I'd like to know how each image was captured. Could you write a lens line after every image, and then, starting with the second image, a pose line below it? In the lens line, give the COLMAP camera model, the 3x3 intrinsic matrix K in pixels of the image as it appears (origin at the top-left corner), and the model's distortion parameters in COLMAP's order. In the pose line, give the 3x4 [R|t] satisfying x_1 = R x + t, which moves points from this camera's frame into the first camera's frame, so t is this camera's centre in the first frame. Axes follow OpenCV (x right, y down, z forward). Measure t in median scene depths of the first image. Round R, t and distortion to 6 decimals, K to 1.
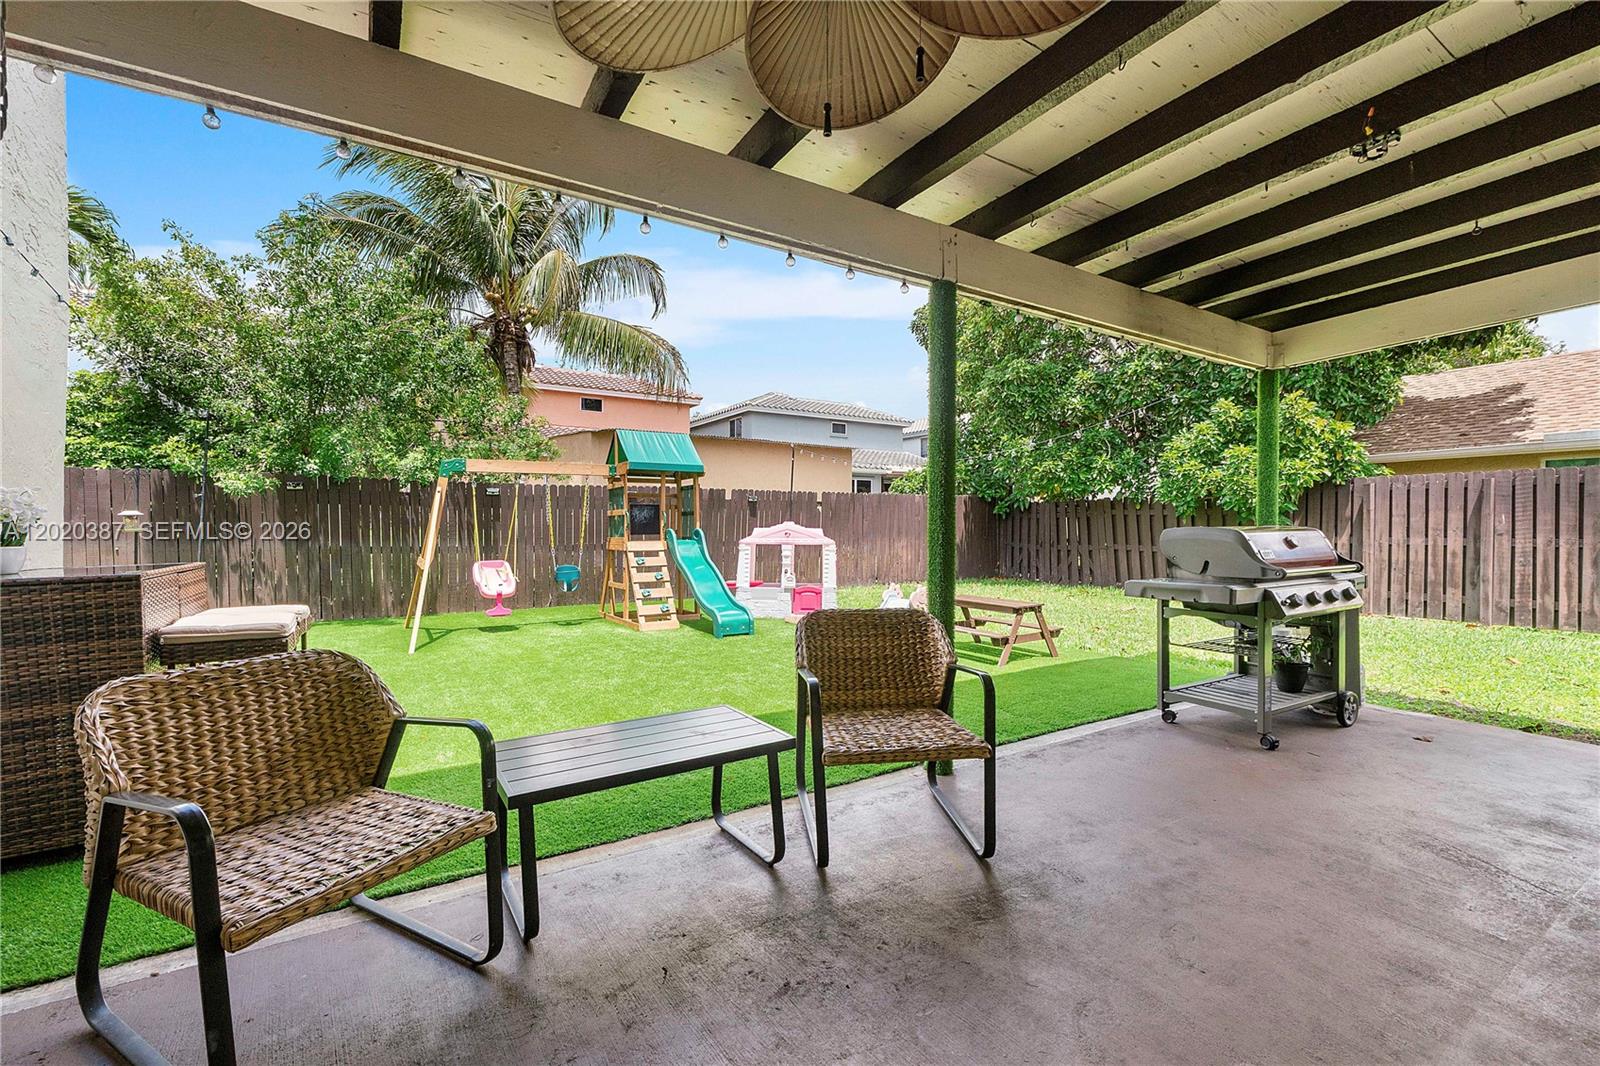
lens RADIAL K [[679.6, 0, 808.5], [0, 679.6, 545.7], [0, 0, 1]] dist [-0.004329, -0.000394]
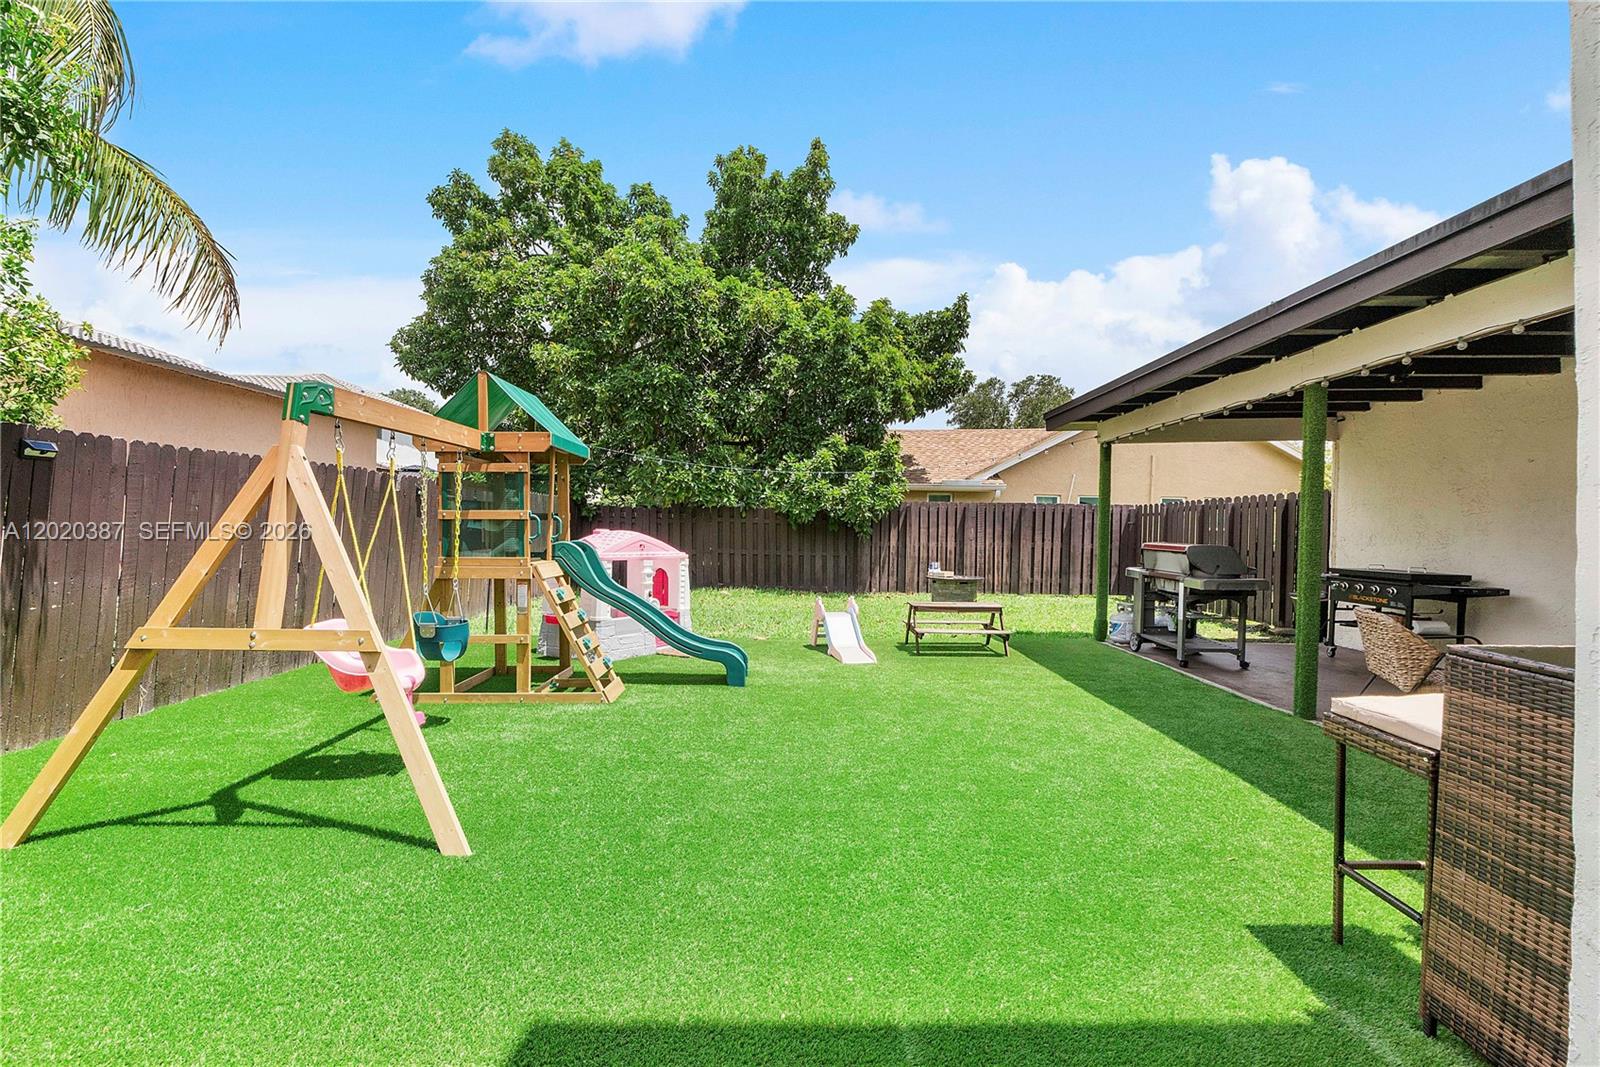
lens RADIAL K [[689.2, 0, 815.7], [0, 689.2, 533.1], [0, 0, 1]] dist [-0.007598, -0.000521]
pose [[0.522925, 0.000518, 0.852378, -0.618774], [0.012988, 0.999879, -0.008575, -0.023589], [-0.852280, 0.015555, 0.522855, 0.434139]]
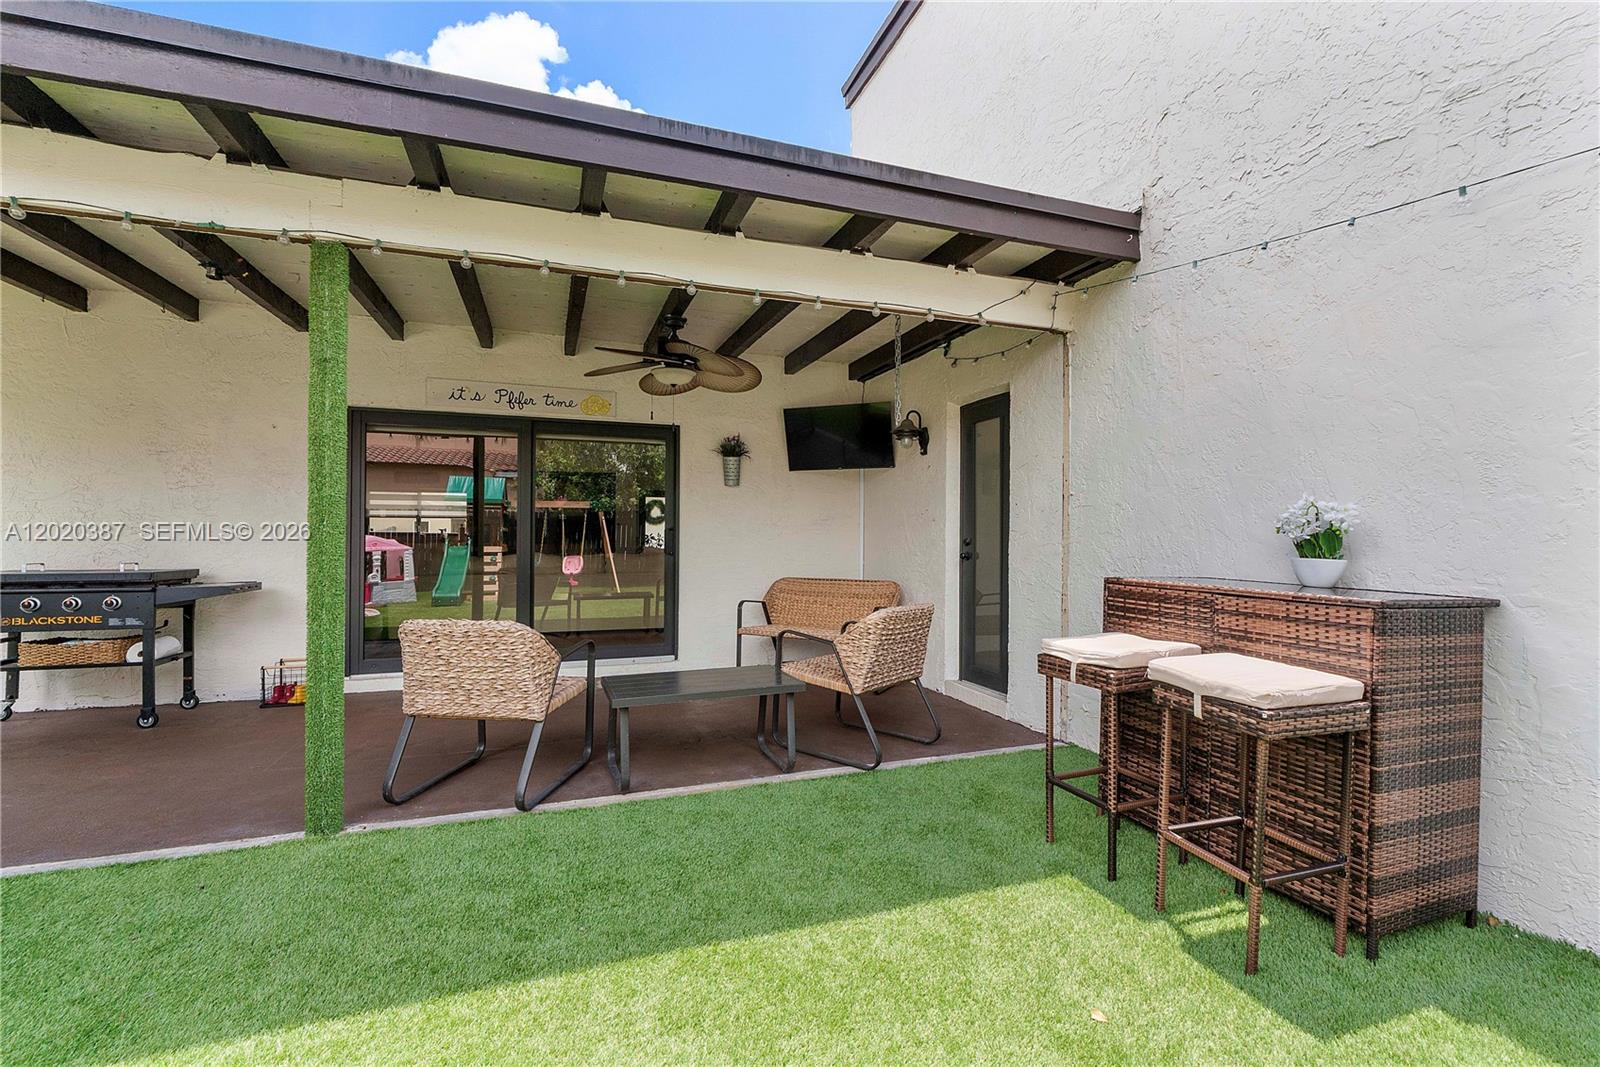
lens RADIAL K [[691.0, 0, 786.6], [0, 691.0, 533.1], [0, 0, 1]] dist [-0.009541, 0.000077]
pose [[-0.976305, -0.007061, 0.216286, -0.214806], [-0.002233, 0.999743, 0.022562, -0.017265], [-0.216389, 0.021545, -0.976069, 0.641436]]
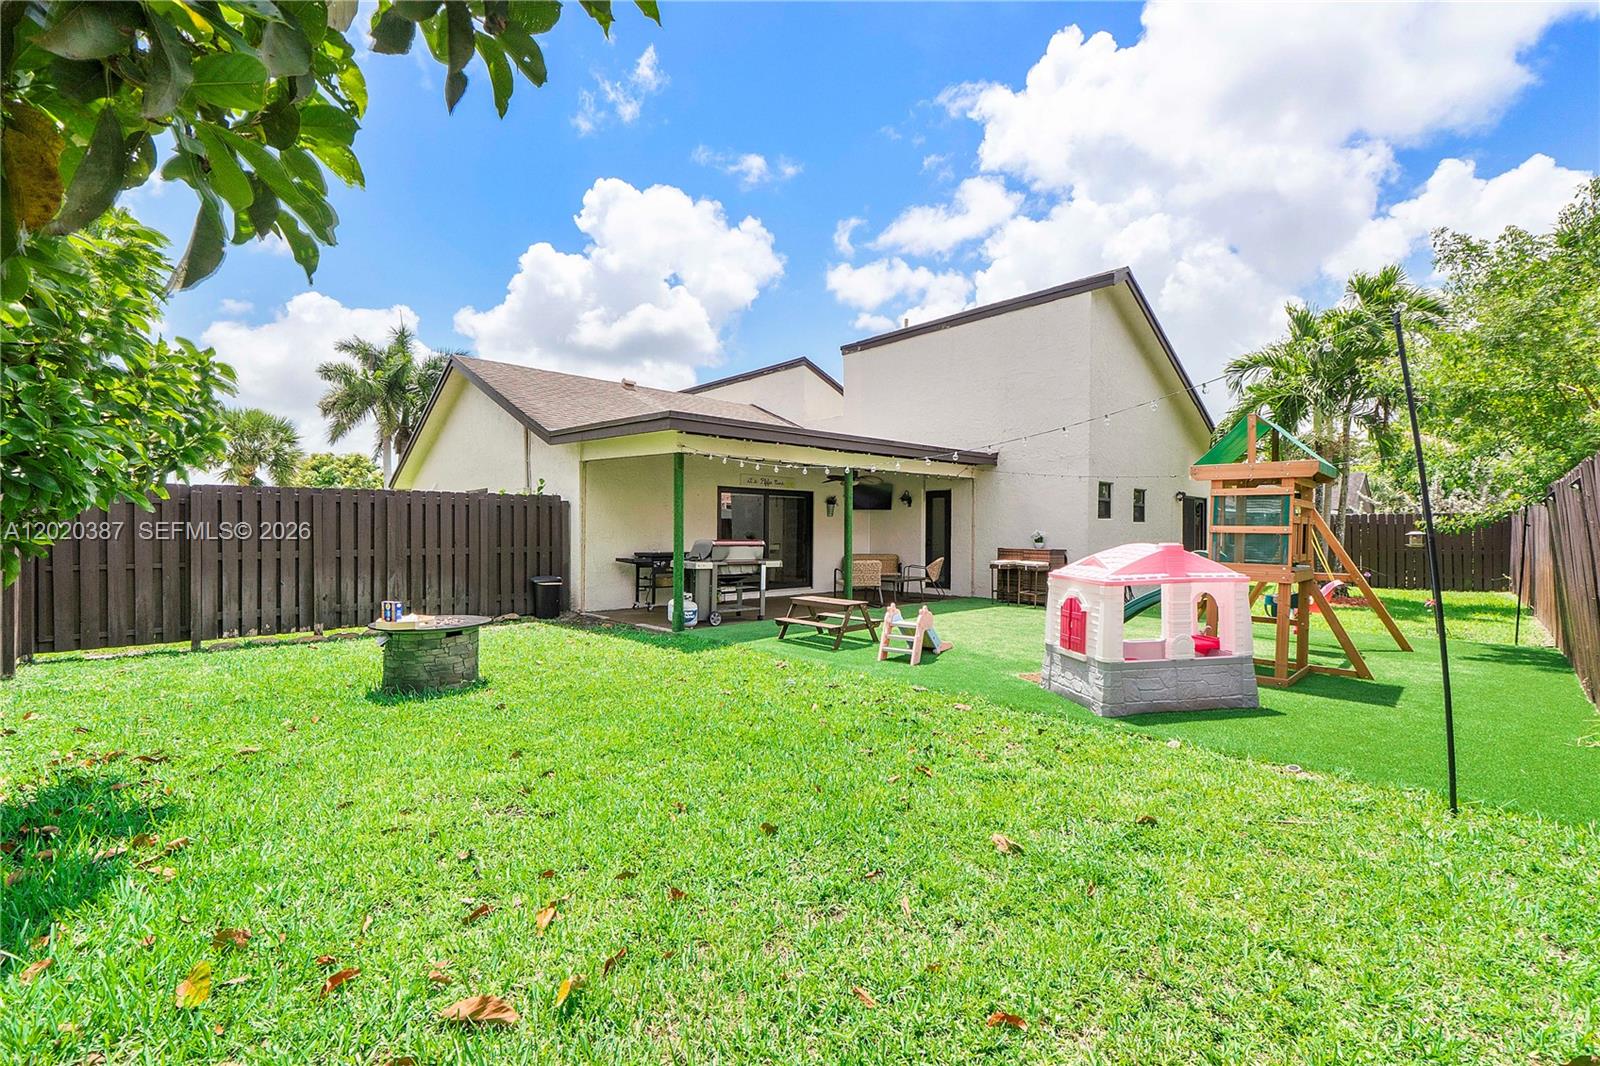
lens RADIAL K [[667.3, 0, 804.5], [0, 667.3, 532.8], [0, 0, 1]] dist [0.195809, -0.000005]
pose [[-0.985868, -0.008222, -0.167325, 0.323296], [-0.013649, 0.999417, 0.031305, -0.057535], [0.166970, 0.033146, -0.985405, 1.585253]]
